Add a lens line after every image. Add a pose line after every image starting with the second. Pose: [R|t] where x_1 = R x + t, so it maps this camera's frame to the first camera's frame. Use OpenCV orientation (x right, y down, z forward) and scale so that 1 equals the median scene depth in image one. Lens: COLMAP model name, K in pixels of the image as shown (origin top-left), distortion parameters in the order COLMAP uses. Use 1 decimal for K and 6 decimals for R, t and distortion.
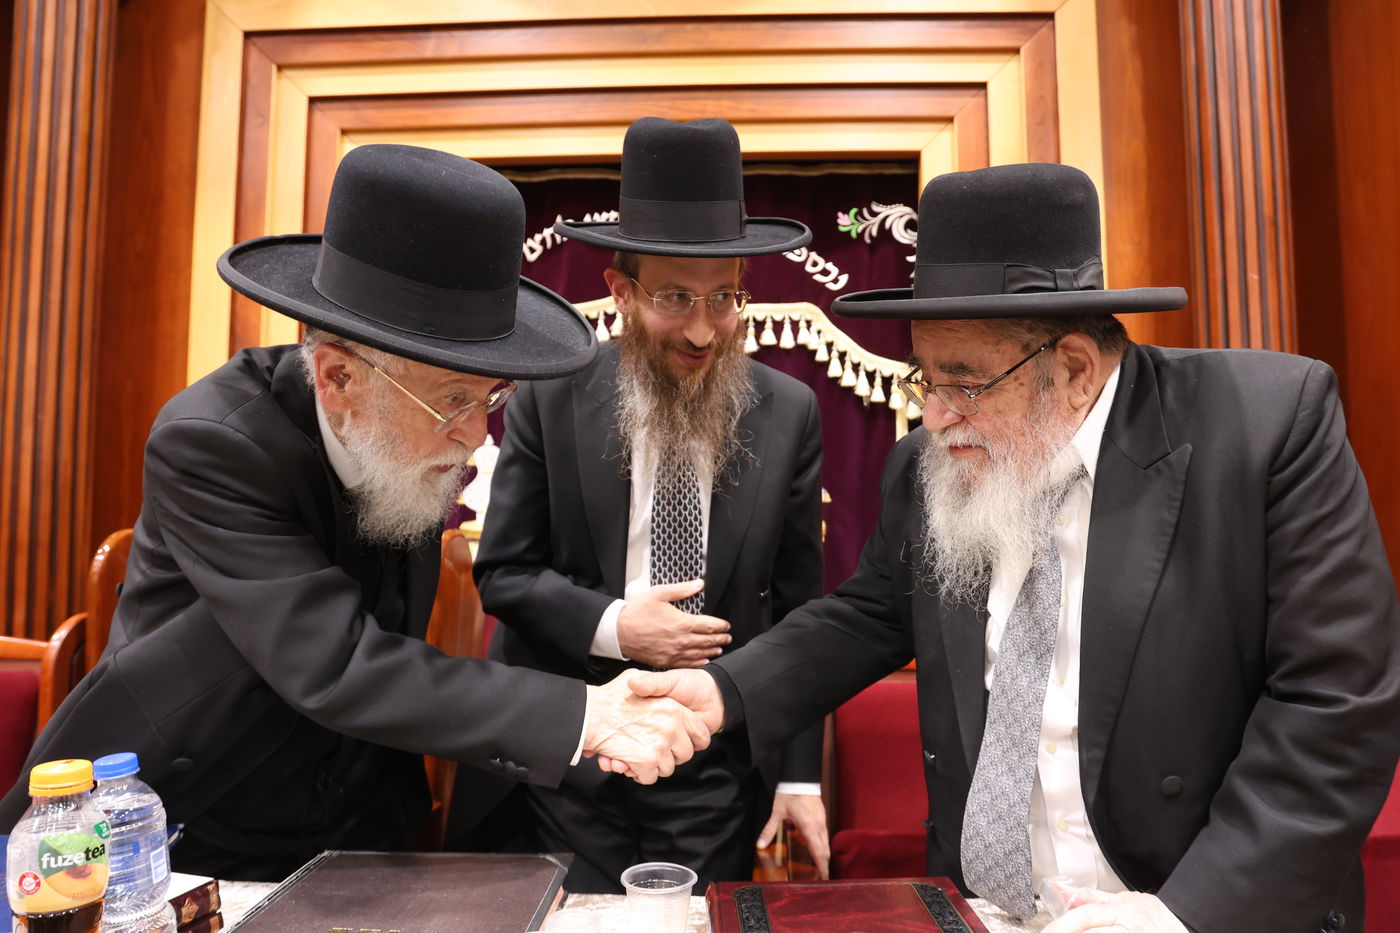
lens RADIAL K [[961.3, 0, 699.9], [0, 961.3, 471.4], [0, 0, 1]] dist [-0.090550, 0.063977]
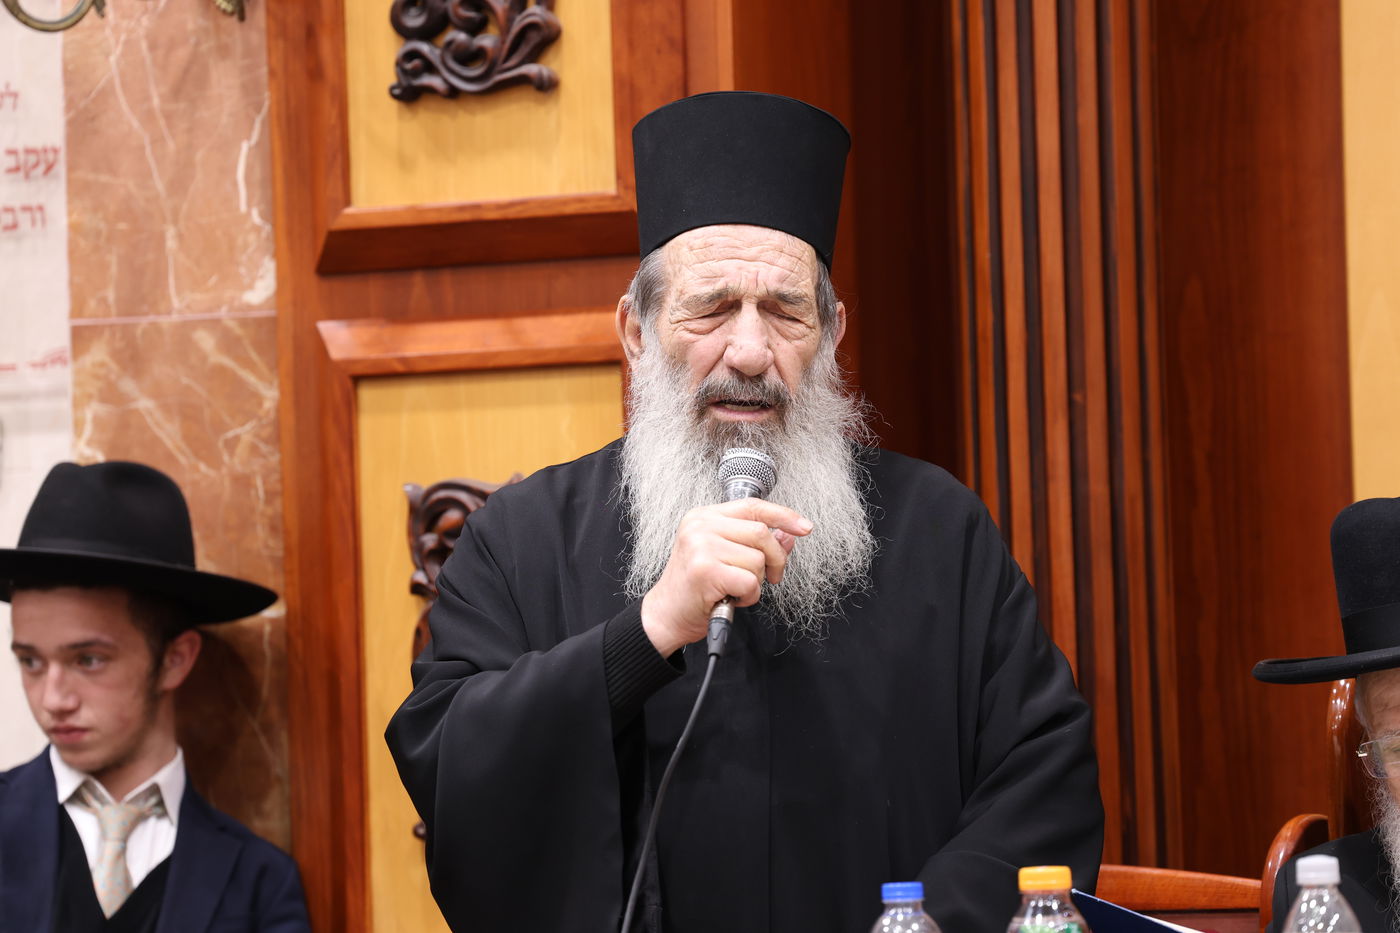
lens RADIAL K [[7382.7, 0, 701.2], [0, 7382.7, 464.4], [0, 0, 1]] dist [1.118367, 30.209230]
pose [[0.914578, -0.046003, -0.401784, 0.443241], [0.057940, 0.998165, 0.017601, -0.082671], [0.400237, -0.039377, 0.915565, -1.890129]]
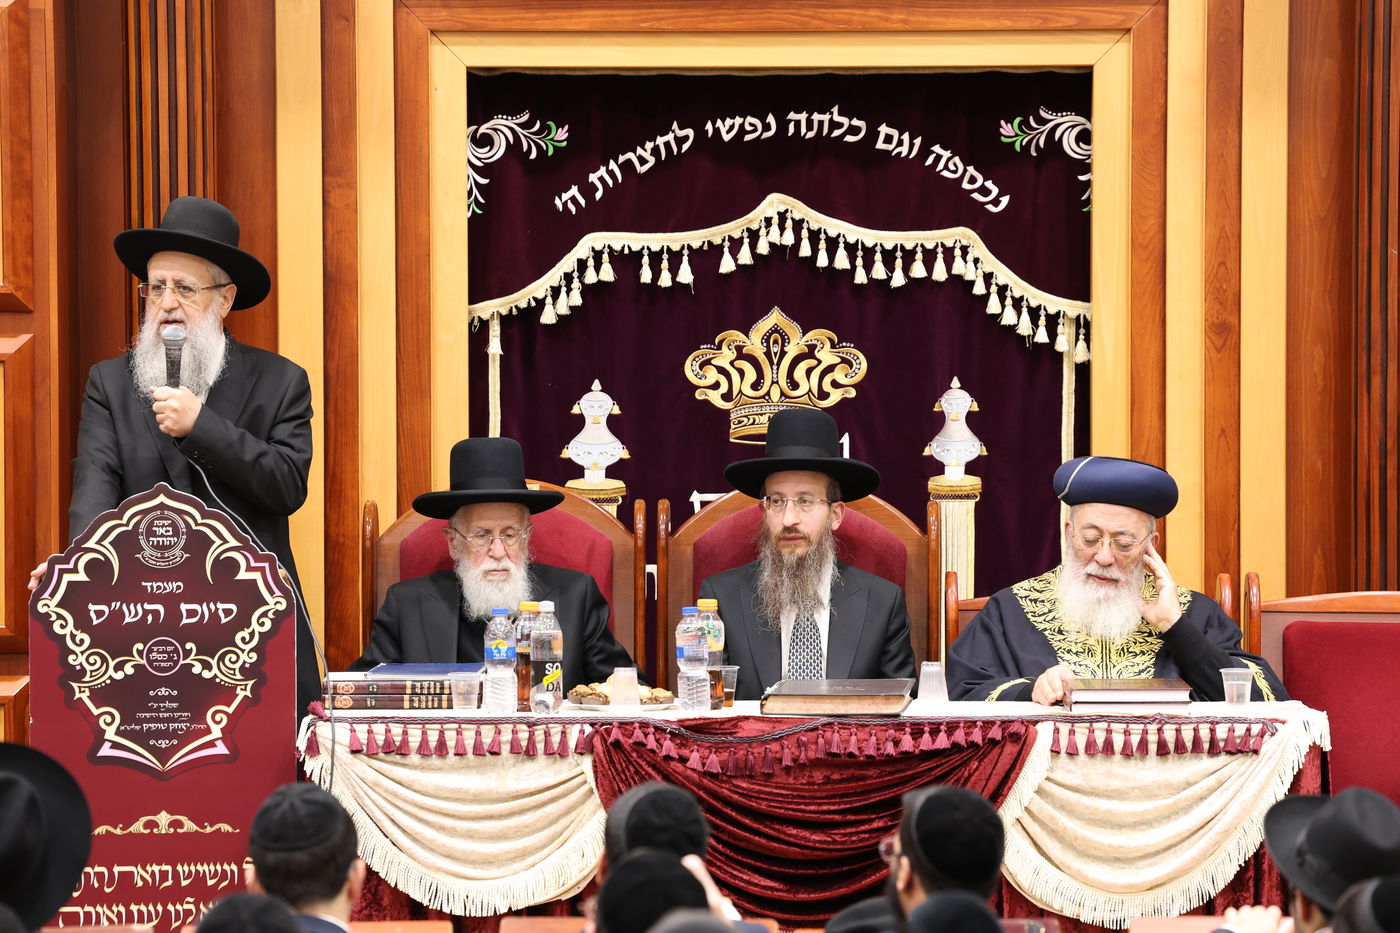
lens RADIAL K [[6125.0, 0, 702.3], [0, 6125.0, 465.5], [0, 0, 1]] dist [0.736038, 15.386403]
pose [[0.997610, -0.004316, 0.068966, -0.516174], [-0.001592, 0.996346, 0.085390, -0.441257], [-0.069082, -0.085296, 0.993958, -4.602641]]
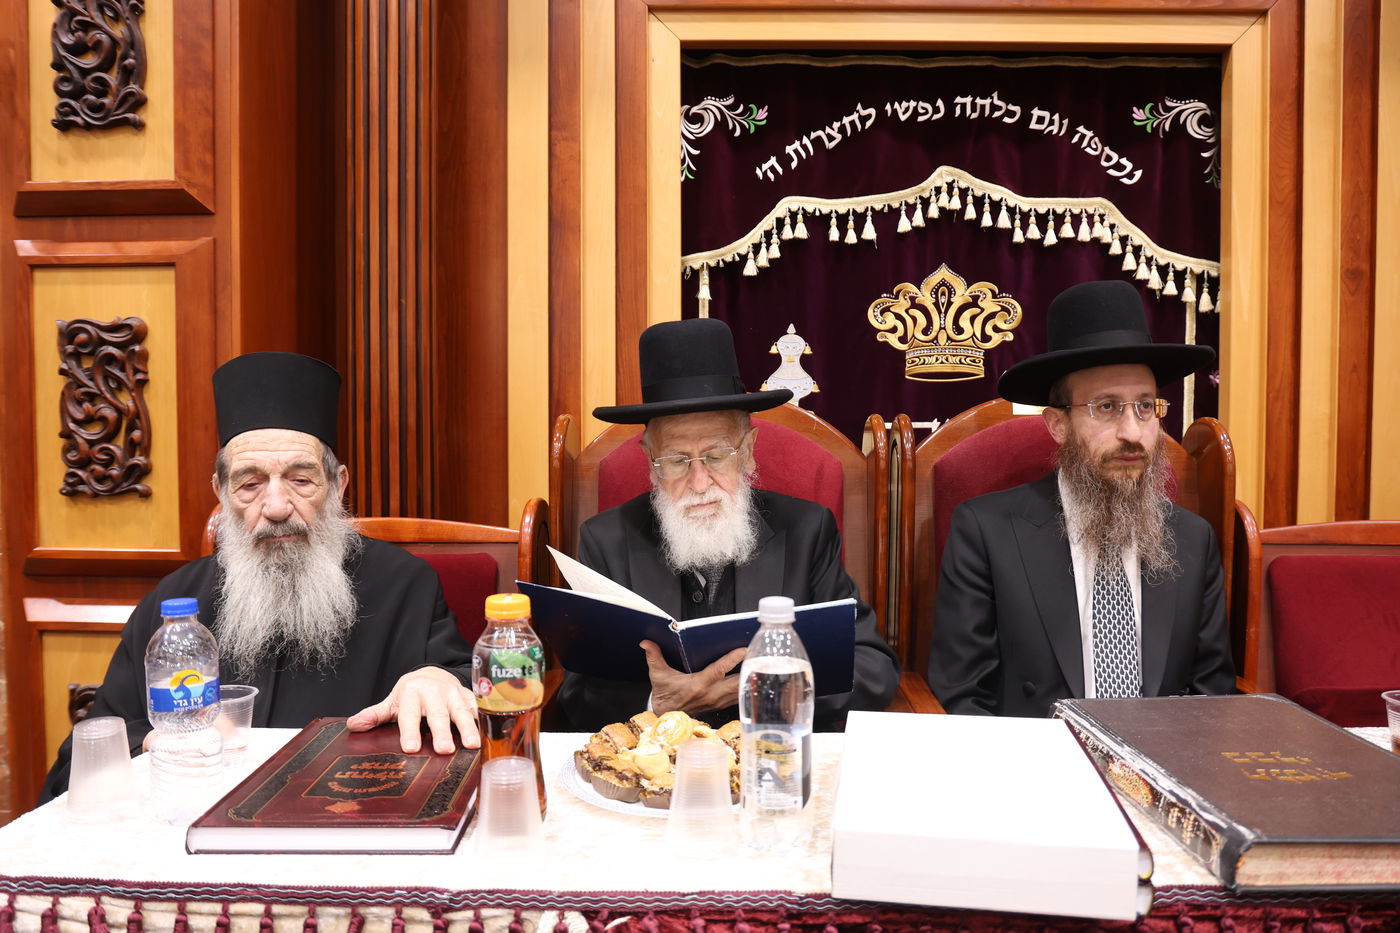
lens RADIAL K [[961.3, 0, 699.9], [0, 961.3, 471.4], [0, 0, 1]] dist [-0.090550, 0.063977]
pose [[0.999410, -0.002189, 0.034263, -0.357488], [-0.001373, 0.994618, 0.103599, 0.012411], [-0.034305, -0.103585, 0.994029, -0.019104]]
